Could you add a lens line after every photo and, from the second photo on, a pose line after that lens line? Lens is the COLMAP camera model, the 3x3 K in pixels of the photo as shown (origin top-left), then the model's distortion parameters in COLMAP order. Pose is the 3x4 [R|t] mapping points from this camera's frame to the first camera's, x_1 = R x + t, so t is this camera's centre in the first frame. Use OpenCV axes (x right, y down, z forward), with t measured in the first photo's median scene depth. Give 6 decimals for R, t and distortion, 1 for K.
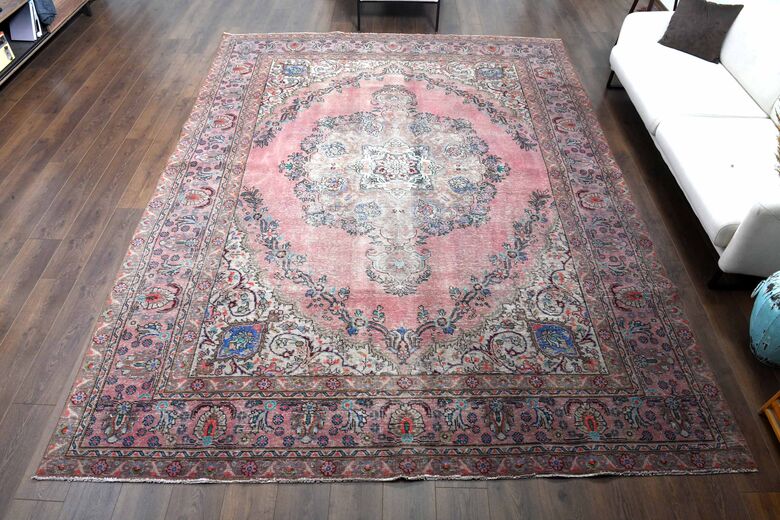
lens RADIAL K [[556.8, 0, 391.4], [0, 556.8, 254.9], [0, 0, 1]] dist [-0.043855, -0.017322]
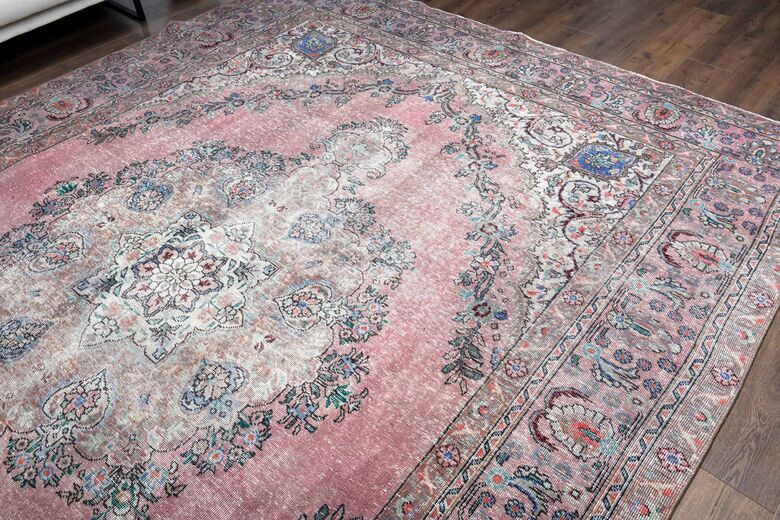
lens RADIAL K [[644.3, 0, 392.0], [0, 644.3, 252.1], [0, 0, 1]] dist [-0.011742, -0.021874]
pose [[-0.764130, -0.456120, 0.456136, -0.435527], [0.465474, 0.099663, 0.879432, -0.648301], [-0.446587, 0.884320, 0.136156, 0.939621]]
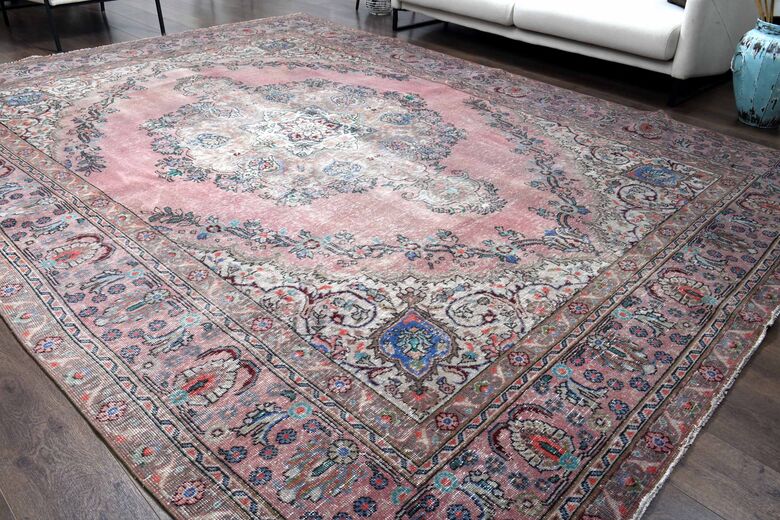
lens RADIAL K [[644.3, 0, 397.1], [0, 644.3, 233.4], [0, 0, 1]] dist [-0.011742, -0.021874]
pose [[0.700560, -0.362933, 0.614406, -0.542422], [0.497712, 0.865518, -0.056237, 0.072072], [-0.511369, 0.345194, 0.786983, 0.378061]]
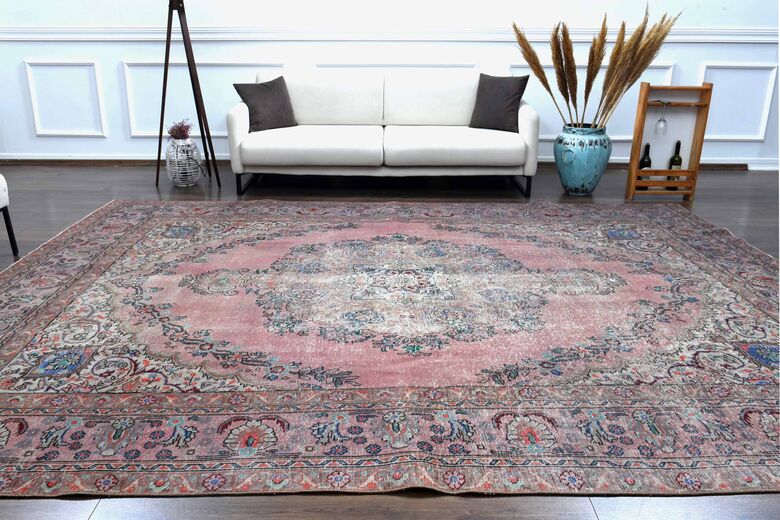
lens RADIAL K [[644.3, 0, 368.6], [0, 644.3, 236.7], [0, 0, 1]] dist [-0.011742, -0.021874]
pose [[-0.000159, -0.326378, 0.945239, -0.908995], [0.711446, 0.664221, 0.229466, -0.491375], [-0.702741, 0.672524, 0.232095, 0.904161]]
